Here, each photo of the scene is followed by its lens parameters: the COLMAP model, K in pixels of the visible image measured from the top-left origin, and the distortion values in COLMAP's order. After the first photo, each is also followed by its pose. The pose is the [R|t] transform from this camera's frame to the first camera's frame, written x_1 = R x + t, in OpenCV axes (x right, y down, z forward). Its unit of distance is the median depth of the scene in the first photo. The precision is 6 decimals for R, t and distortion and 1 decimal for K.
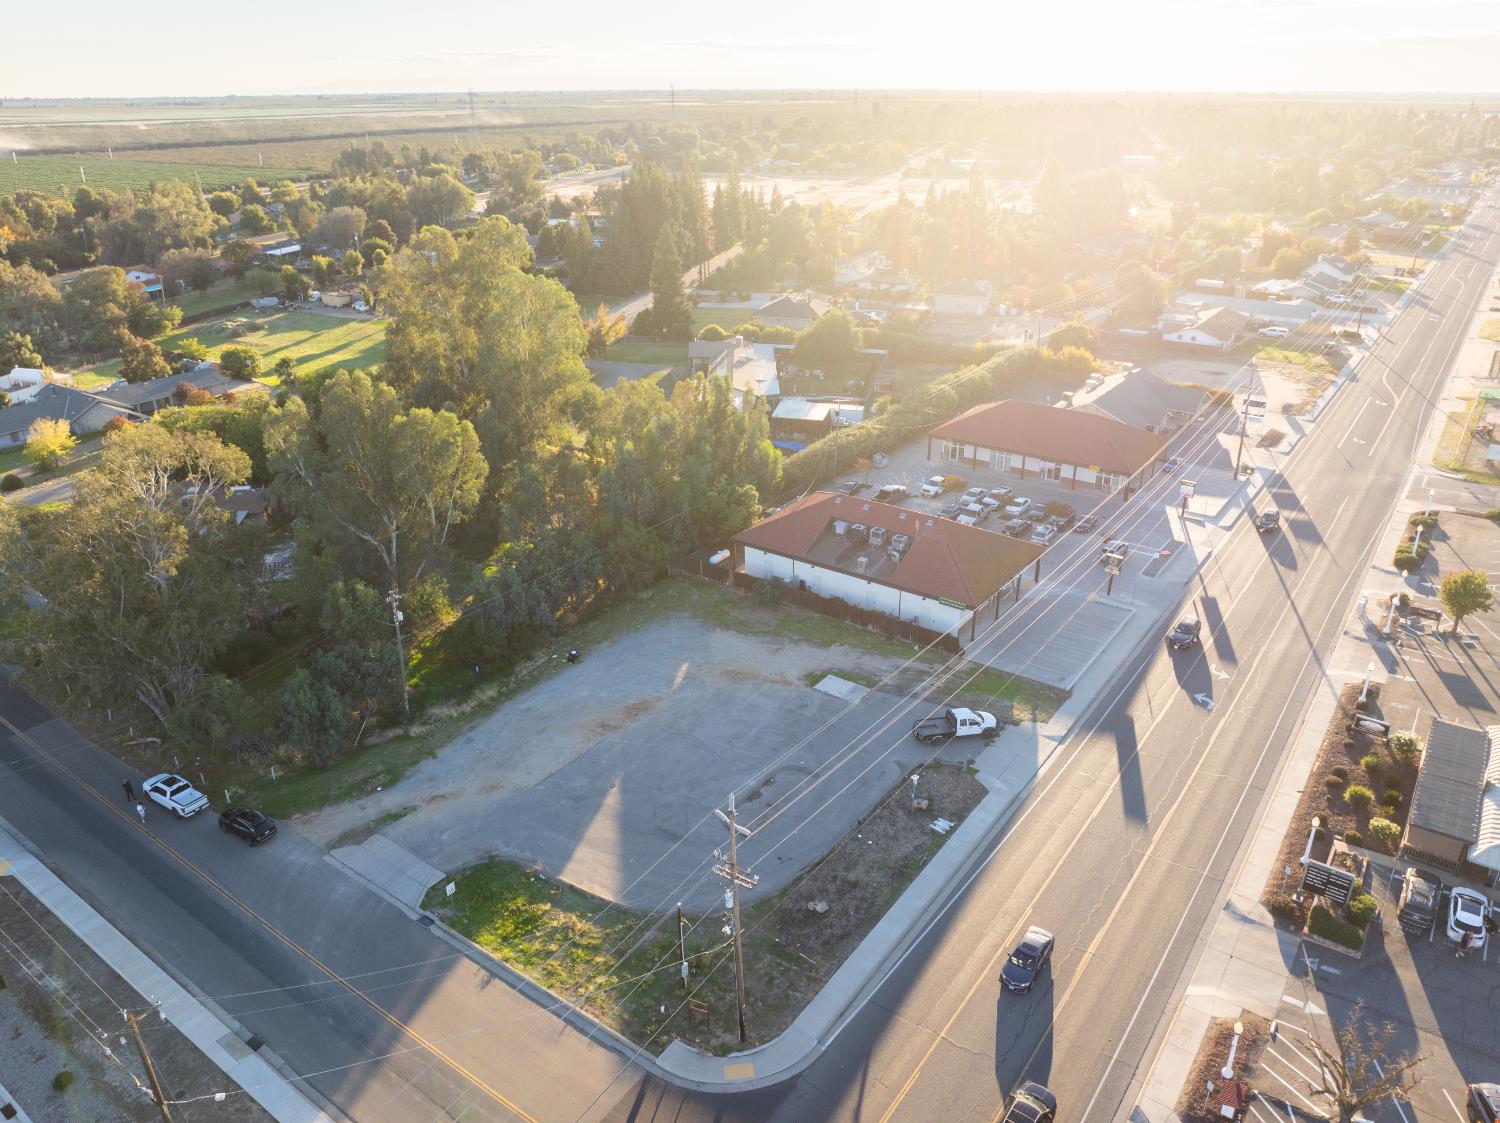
lens RADIAL K [[1051.3, 0, 748.3], [0, 1051.3, 562.8], [0, 0, 1]] dist [-0.044826, 0.011485]
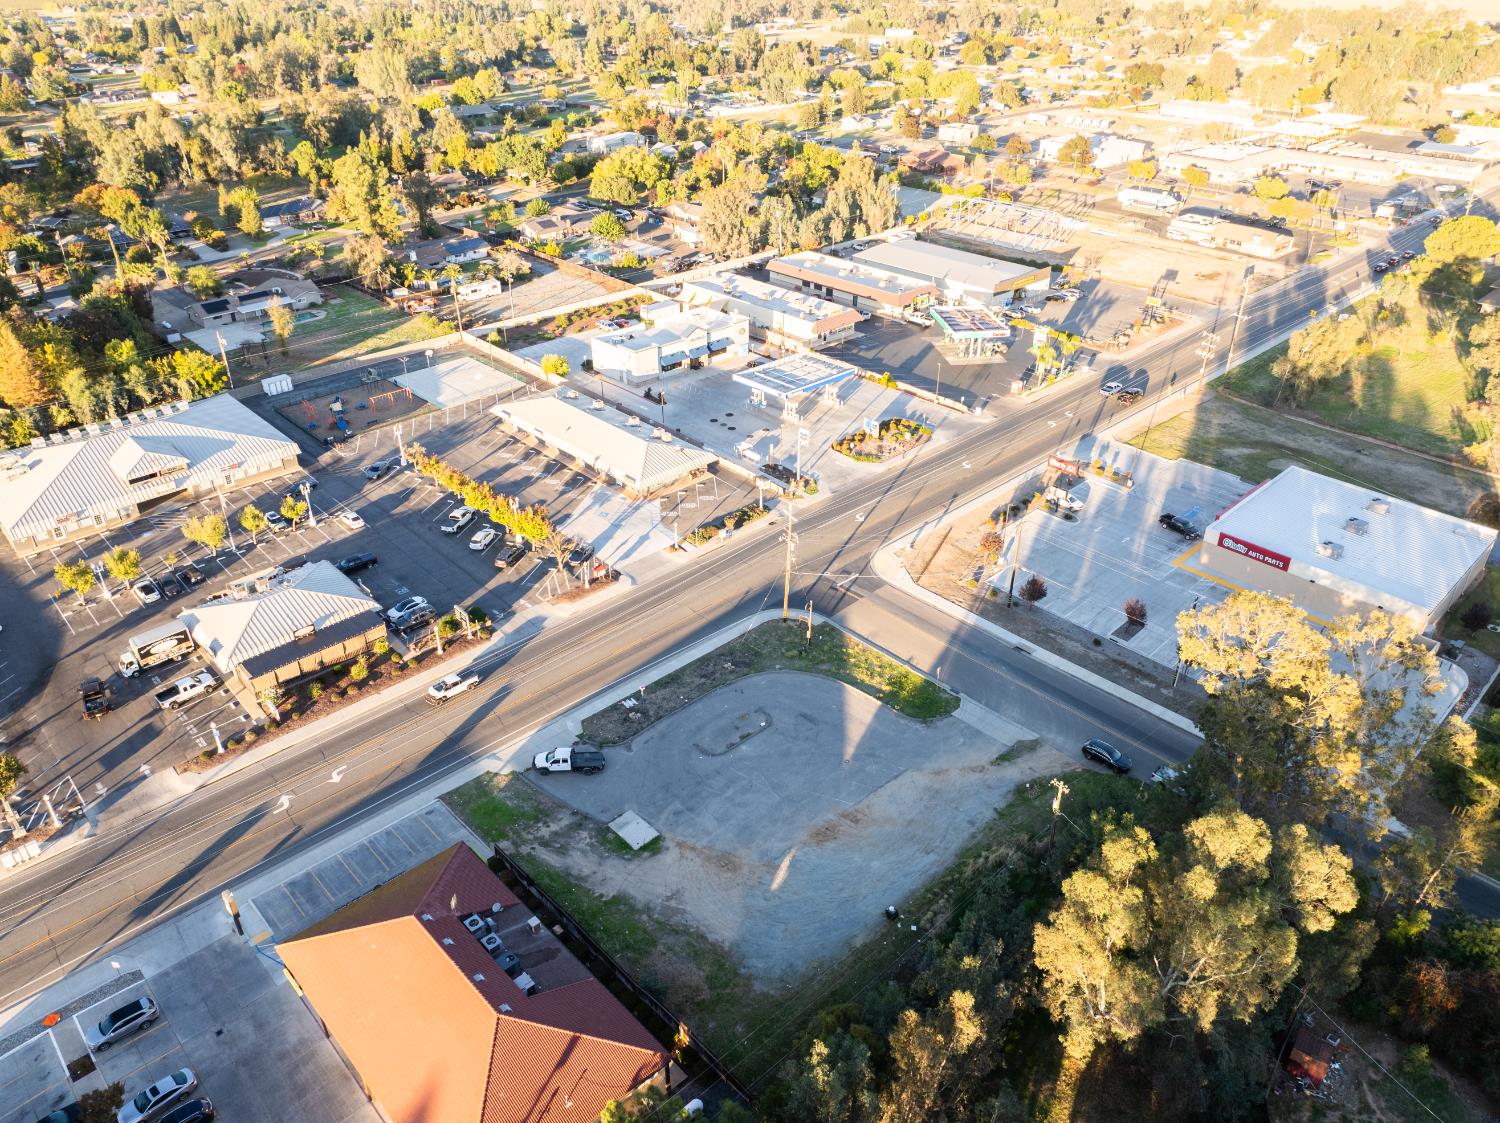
lens RADIAL K [[1051.3, 0, 748.3], [0, 1051.3, 562.8], [0, 0, 1]] dist [-0.044826, 0.011485]
pose [[-0.983138, -0.086370, 0.161183, -0.164302], [0.082682, 0.576230, 0.813094, -0.843809], [-0.163106, 0.812711, -0.559372, 1.284475]]
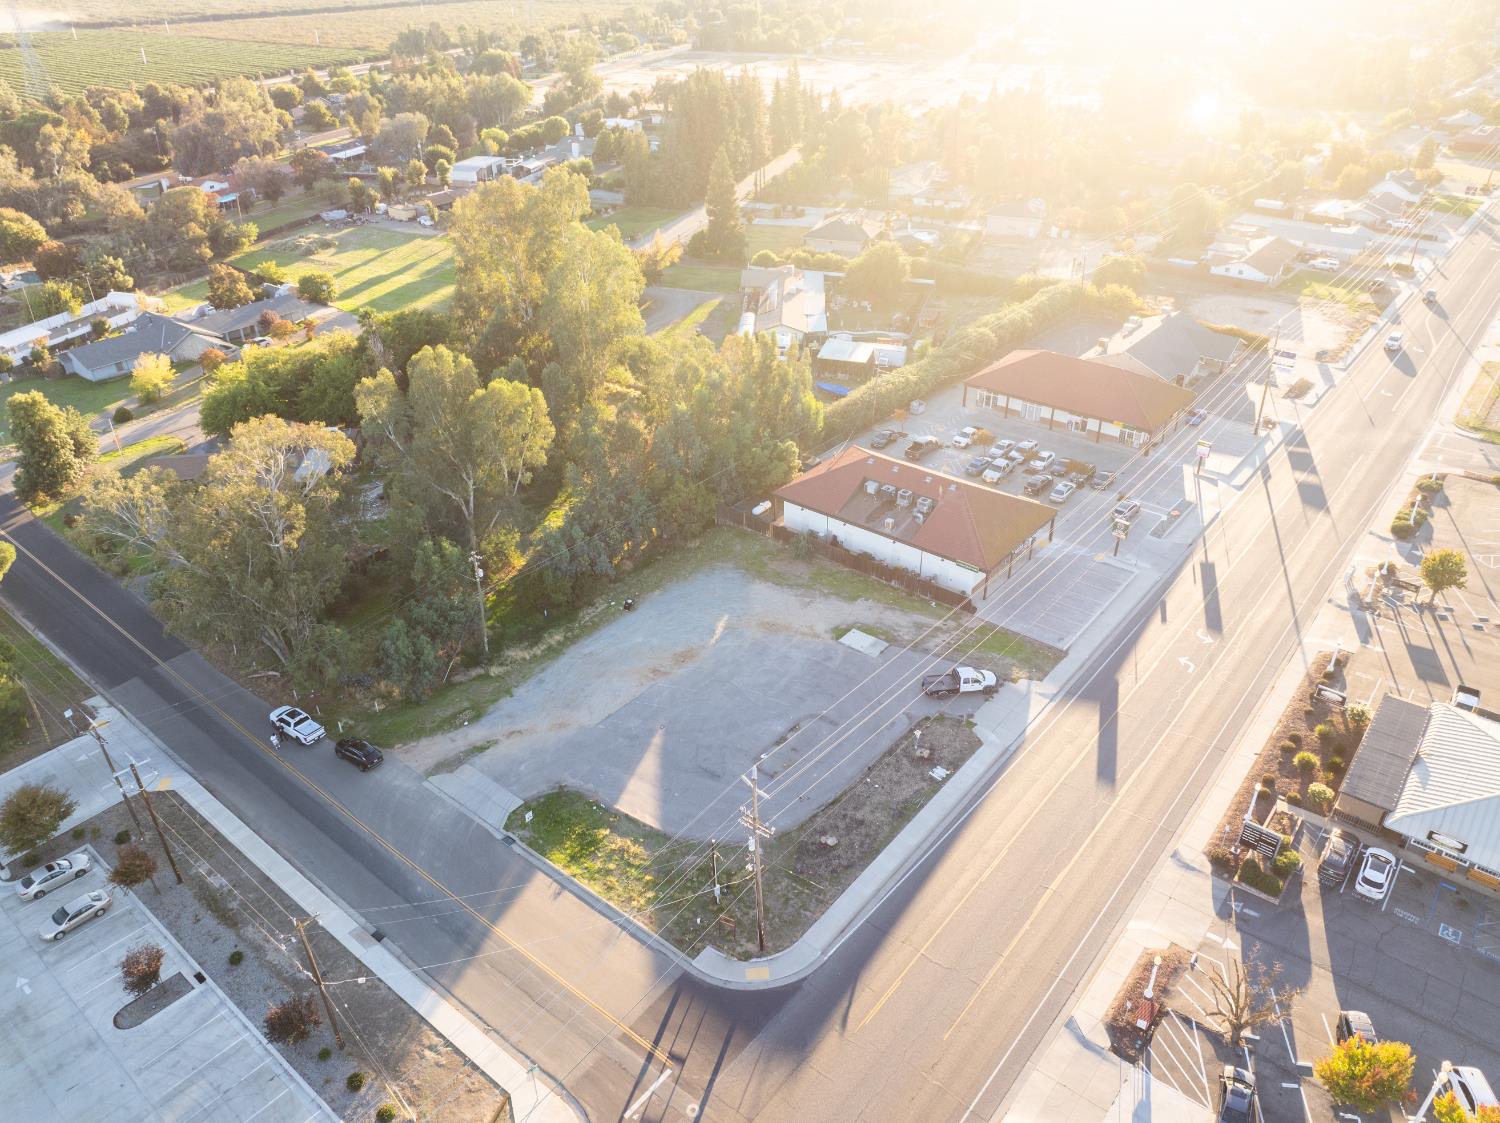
lens RADIAL K [[1051.3, 0, 748.3], [0, 1051.3, 562.8], [0, 0, 1]] dist [-0.044826, 0.011485]
pose [[0.998455, 0.025796, -0.049206, 0.017143], [-0.020052, 0.993297, 0.113840, -0.087943], [0.051813, -0.112677, 0.992280, -0.118489]]
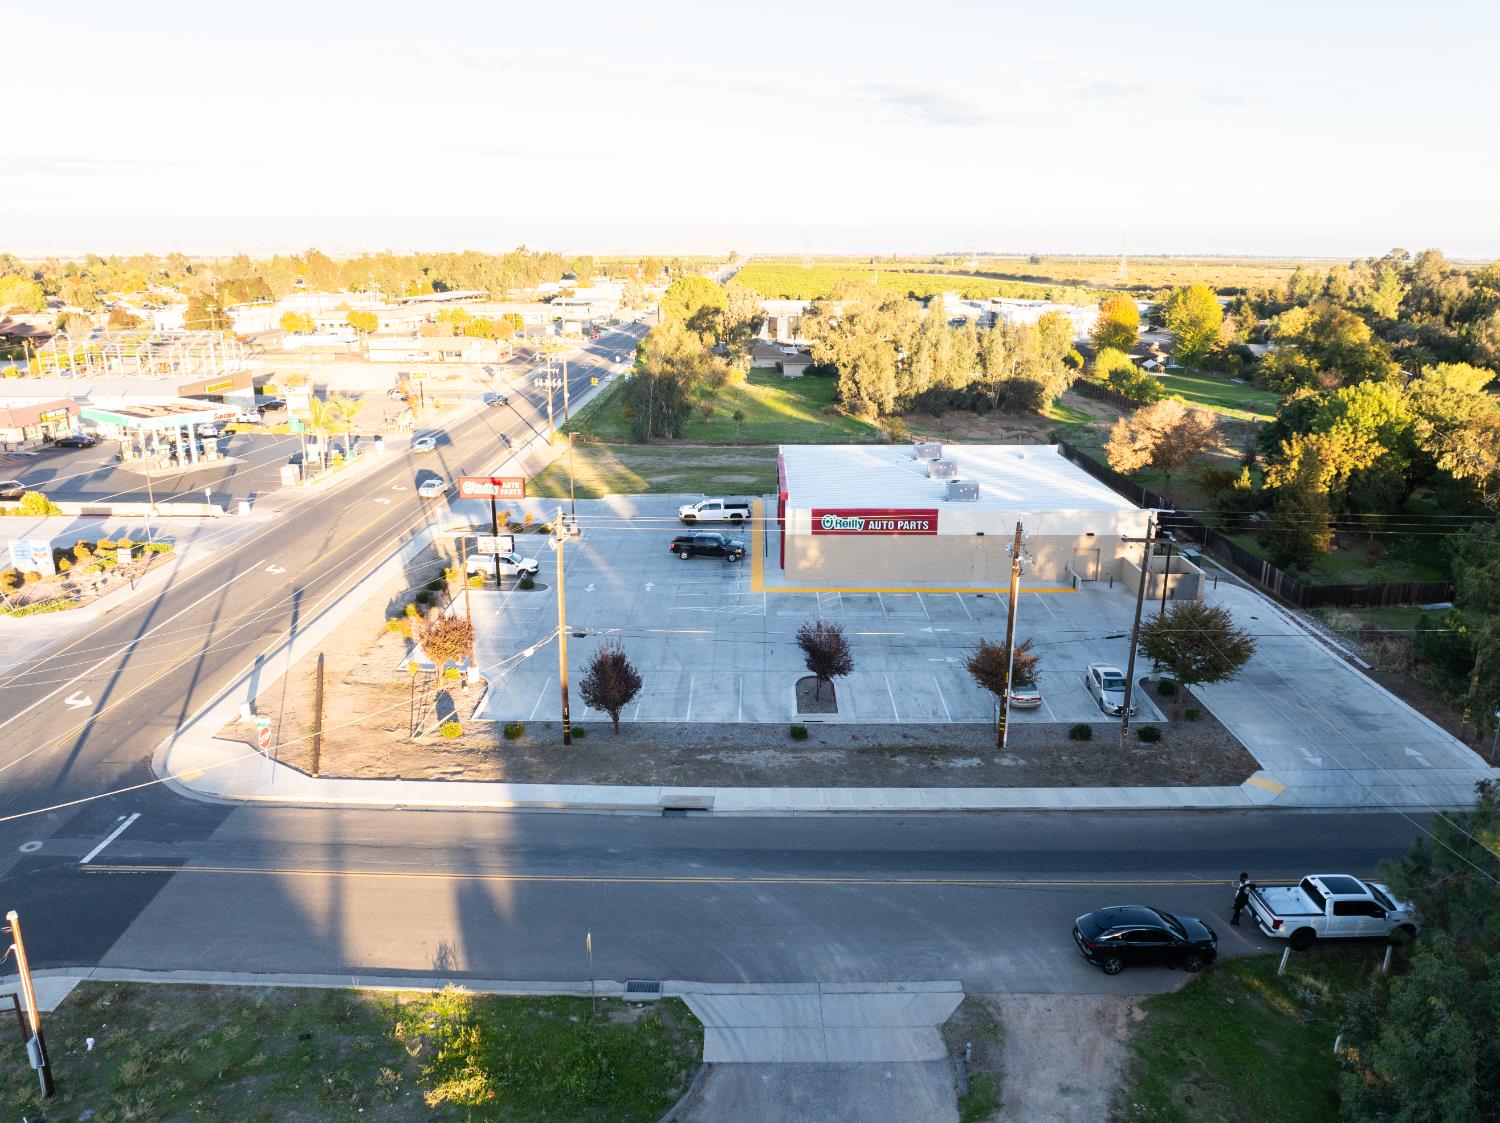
lens RADIAL K [[1051.3, 0, 748.3], [0, 1051.3, 562.8], [0, 0, 1]] dist [-0.044826, 0.011485]
pose [[-0.812580, 0.166649, -0.558518, -0.064763], [-0.238902, 0.778828, 0.579959, -0.099350], [0.531639, 0.604695, -0.593047, 0.839667]]
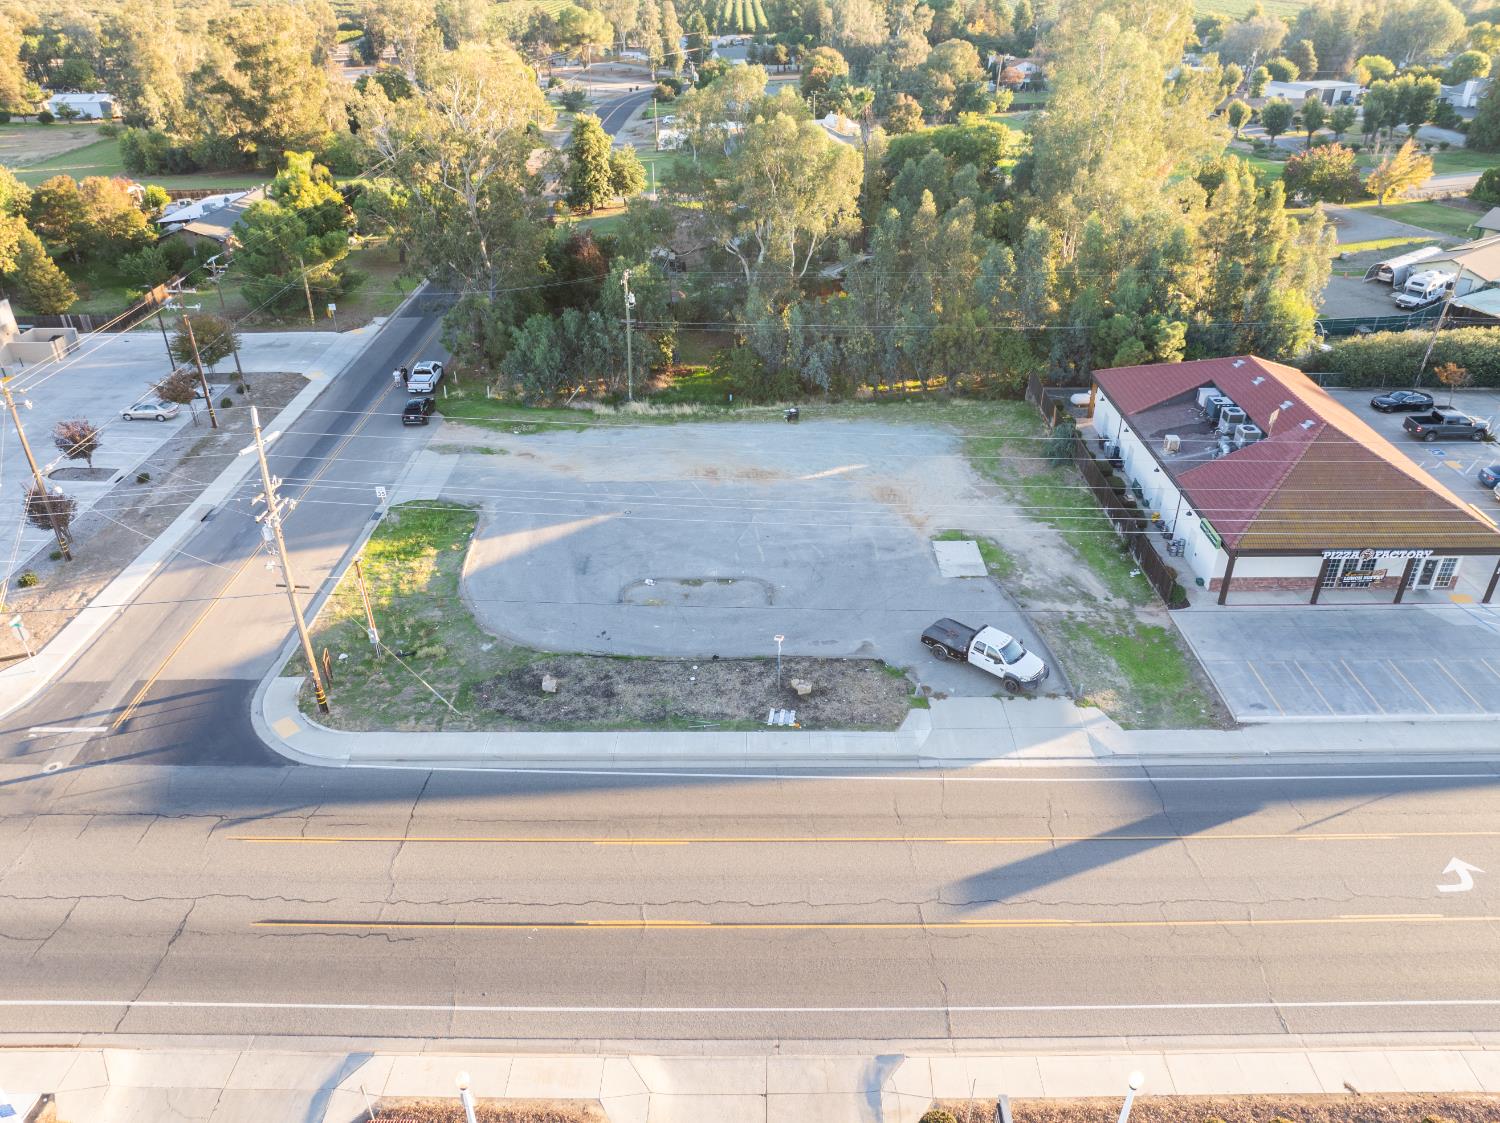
lens RADIAL K [[1051.3, 0, 748.3], [0, 1051.3, 562.8], [0, 0, 1]] dist [-0.044826, 0.011485]
pose [[0.586037, 0.413957, -0.696563, 0.480585], [-0.331934, 0.906859, 0.259667, -0.015220], [0.739175, 0.079038, 0.668859, 0.389232]]
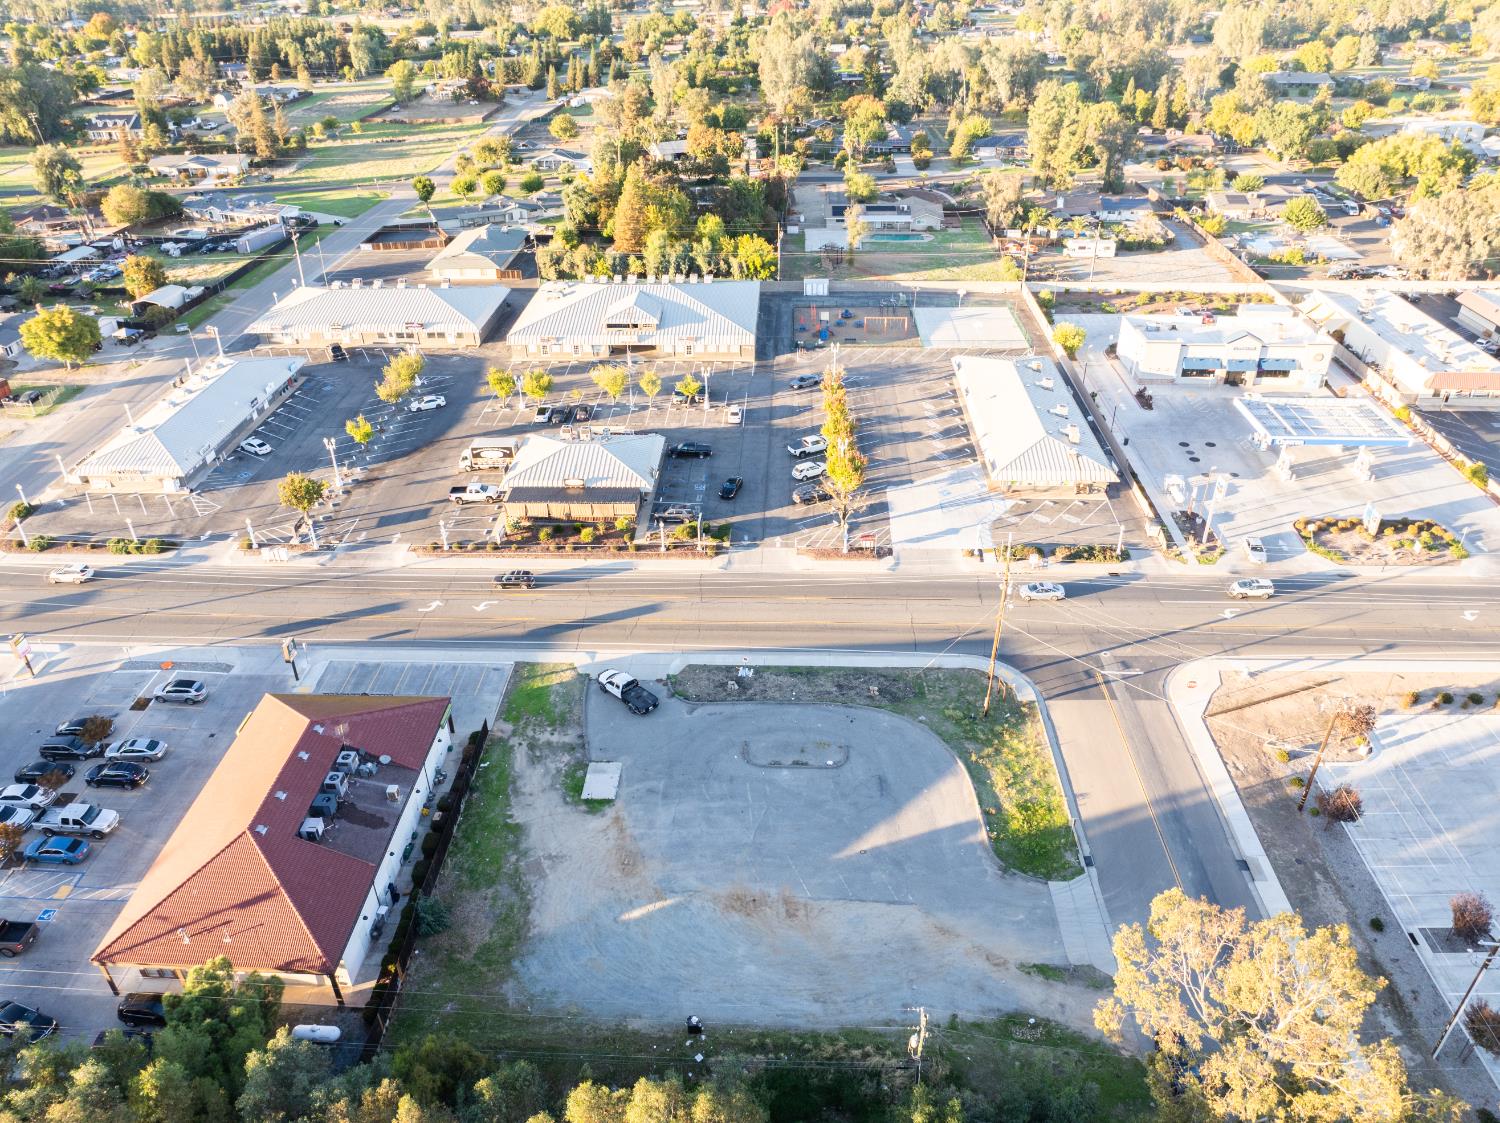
lens RADIAL K [[1051.3, 0, 748.3], [0, 1051.3, 562.8], [0, 0, 1]] dist [-0.044826, 0.011485]
pose [[-0.557730, -0.426874, 0.711840, -0.559320], [0.357109, 0.650773, 0.670051, -0.580012], [-0.749273, 0.627912, -0.210515, 0.924959]]
